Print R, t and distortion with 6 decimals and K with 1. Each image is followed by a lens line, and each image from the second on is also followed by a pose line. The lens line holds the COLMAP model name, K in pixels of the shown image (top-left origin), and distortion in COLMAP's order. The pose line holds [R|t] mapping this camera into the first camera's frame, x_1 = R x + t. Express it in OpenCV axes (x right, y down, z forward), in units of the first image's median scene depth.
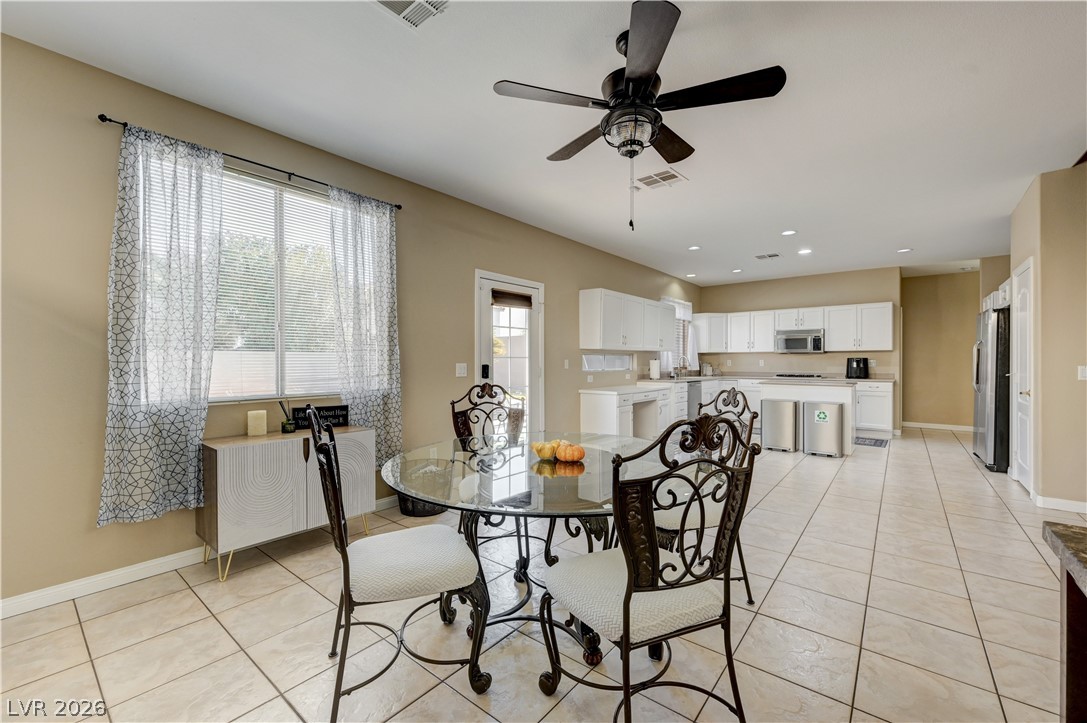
lens RADIAL K [[443.8, 0, 547.5], [0, 443.8, 363.5], [0, 0, 1]] dist [-0.000659, 0.000019]
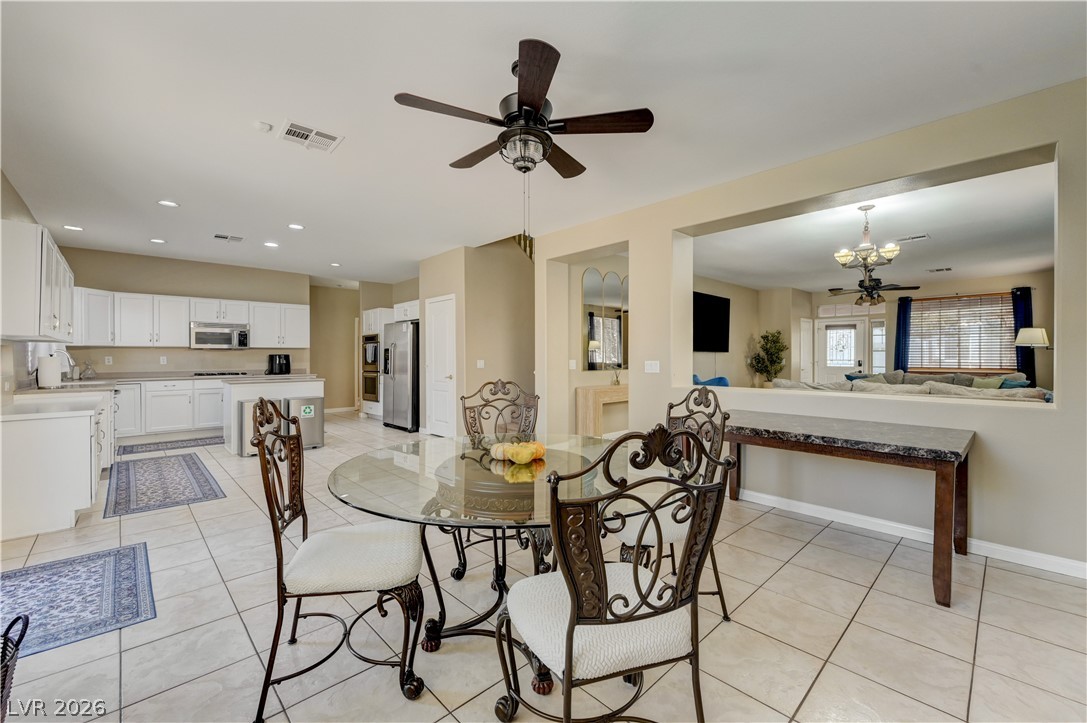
lens RADIAL K [[445.0, 0, 545.5], [0, 445.0, 357.9], [0, 0, 1]] dist [-0.001261, 0.000098]
pose [[0.134206, -0.002964, 0.990949, -0.263113], [0.007855, 0.999967, 0.001928, -0.001983], [-0.990922, 0.007525, 0.134225, 0.241327]]
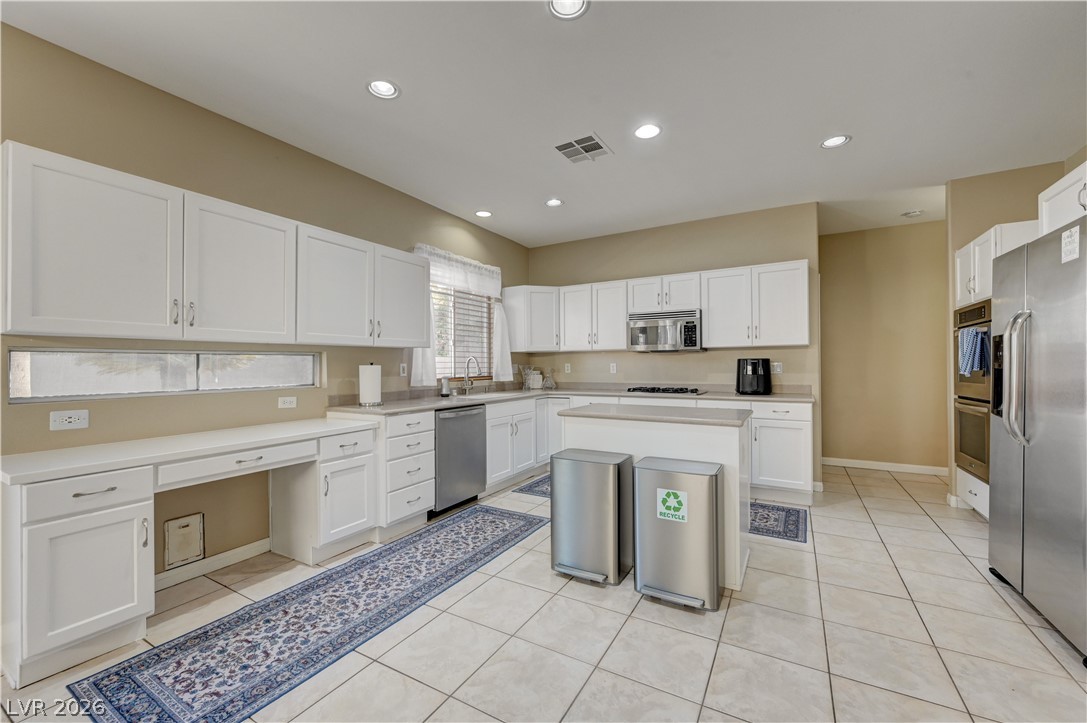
lens RADIAL K [[433.3, 0, 549.9], [0, 433.3, 363.4], [0, 0, 1]] dist [-0.001225, -0.000030]
pose [[0.986502, -0.006595, 0.163619, 0.349092], [0.008039, 0.999934, -0.008160, -0.004152], [-0.163554, 0.009365, 0.986490, 0.493323]]
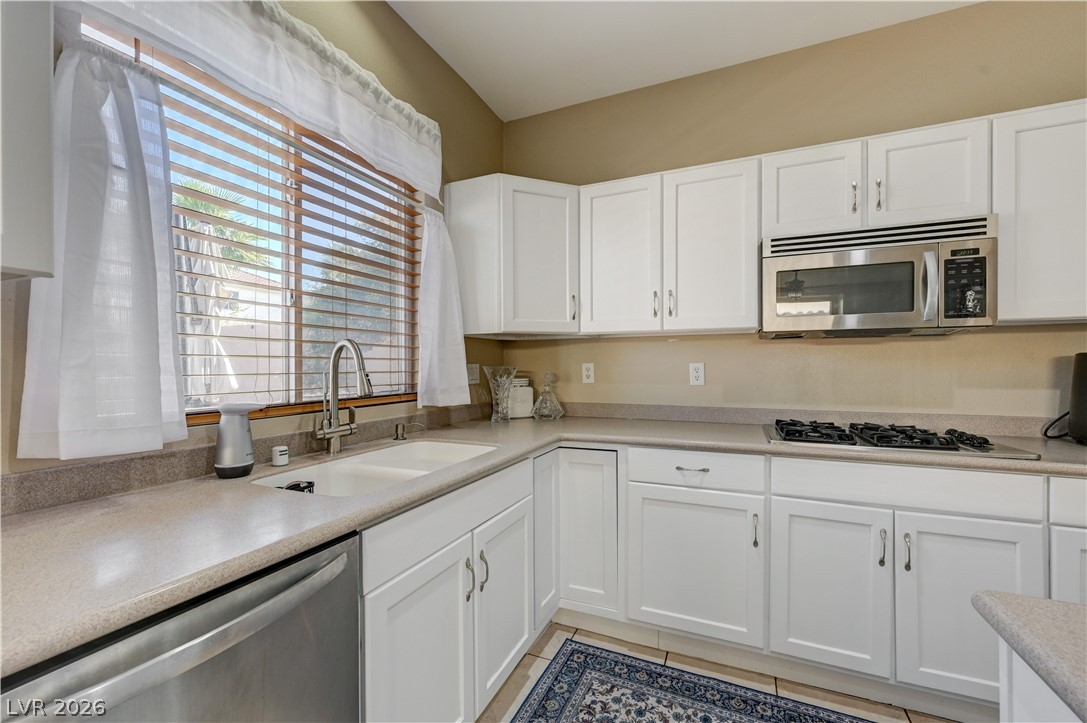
lens RADIAL K [[443.8, 0, 547.5], [0, 443.8, 363.5], [0, 0, 1]] dist [-0.000659, 0.000019]
pose [[0.964436, -0.000845, 0.264317, 0.376437], [0.003014, 0.999965, -0.007797, -0.006590], [-0.264301, 0.008317, 0.964404, 0.891845]]
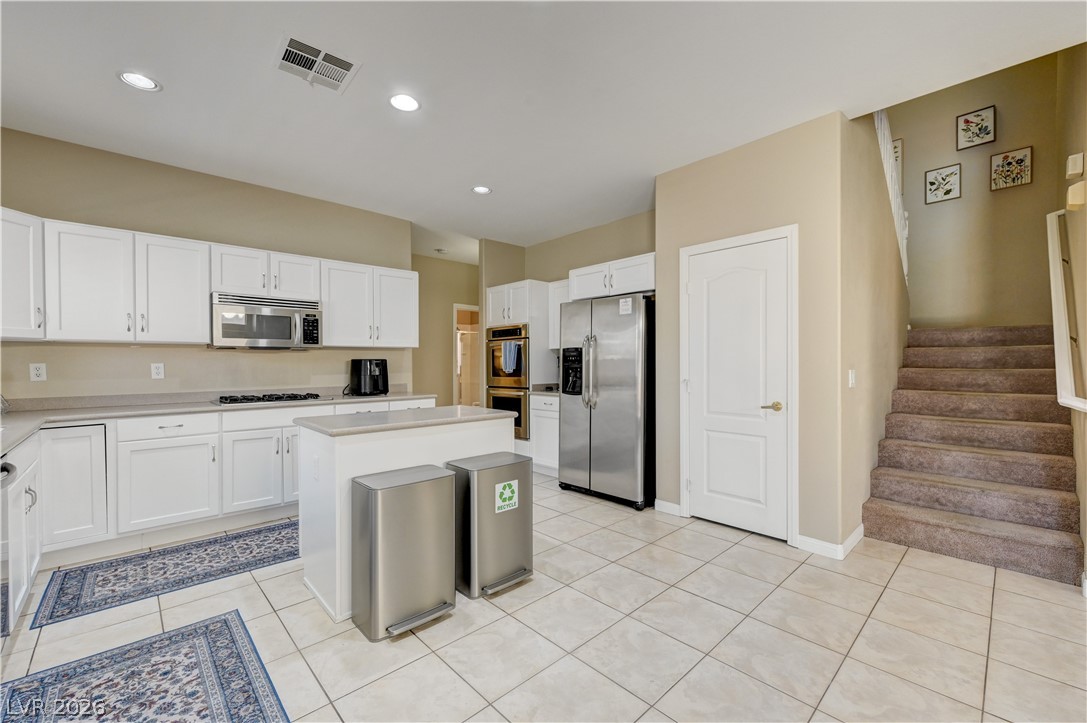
lens RADIAL K [[445.2, 0, 549.5], [0, 445.2, 368.0], [0, 0, 1]] dist [-0.000674, -0.000072]
pose [[0.131580, -0.011832, 0.991235, 0.156650], [0.009085, 0.999901, 0.010729, -0.005644], [-0.991264, 0.007594, 0.131675, 0.705118]]
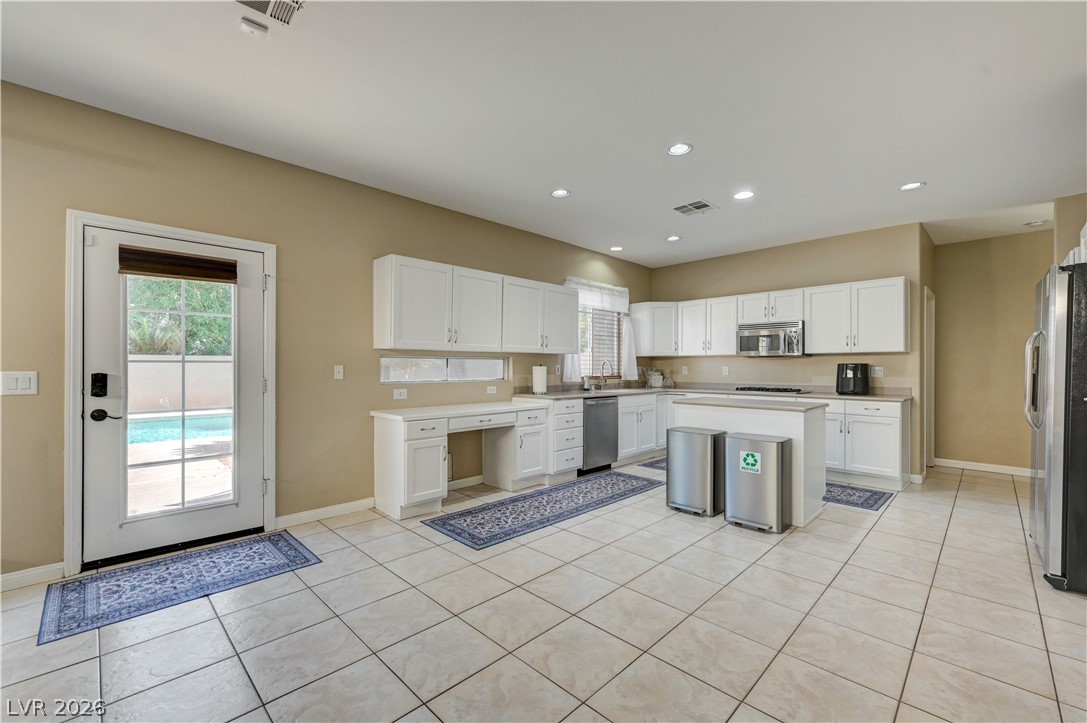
lens RADIAL K [[450.3, 0, 550.9], [0, 450.3, 367.6], [0, 0, 1]] dist [0.001514, 0.000305]
pose [[0.995011, 0.002317, -0.099741, 0.322501], [-0.002771, 0.999986, -0.004416, -0.002308], [0.099729, 0.004670, 0.995004, 0.290407]]
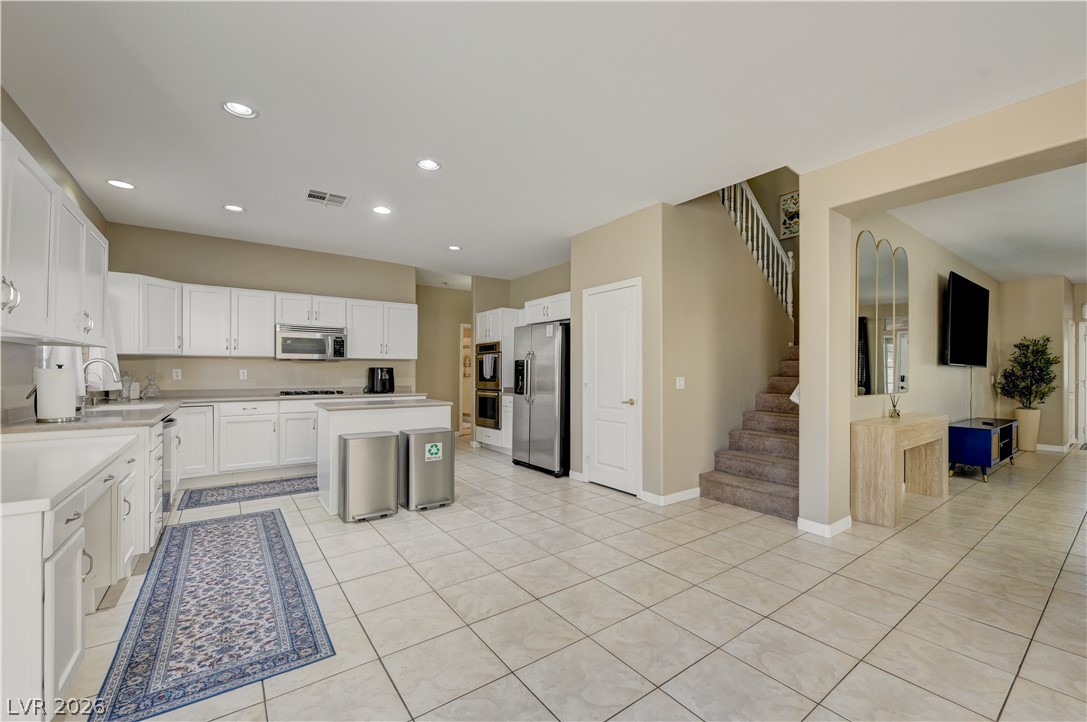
lens RADIAL K [[440.8, 0, 550.5], [0, 440.8, 371.5], [0, 0, 1]] dist [0.001204, 0.000099]
pose [[0.253667, 0.000816, 0.967291, -0.005547], [0.002477, 0.999996, -0.001493, -0.003624], [-0.967288, 0.002775, 0.253664, 0.504617]]
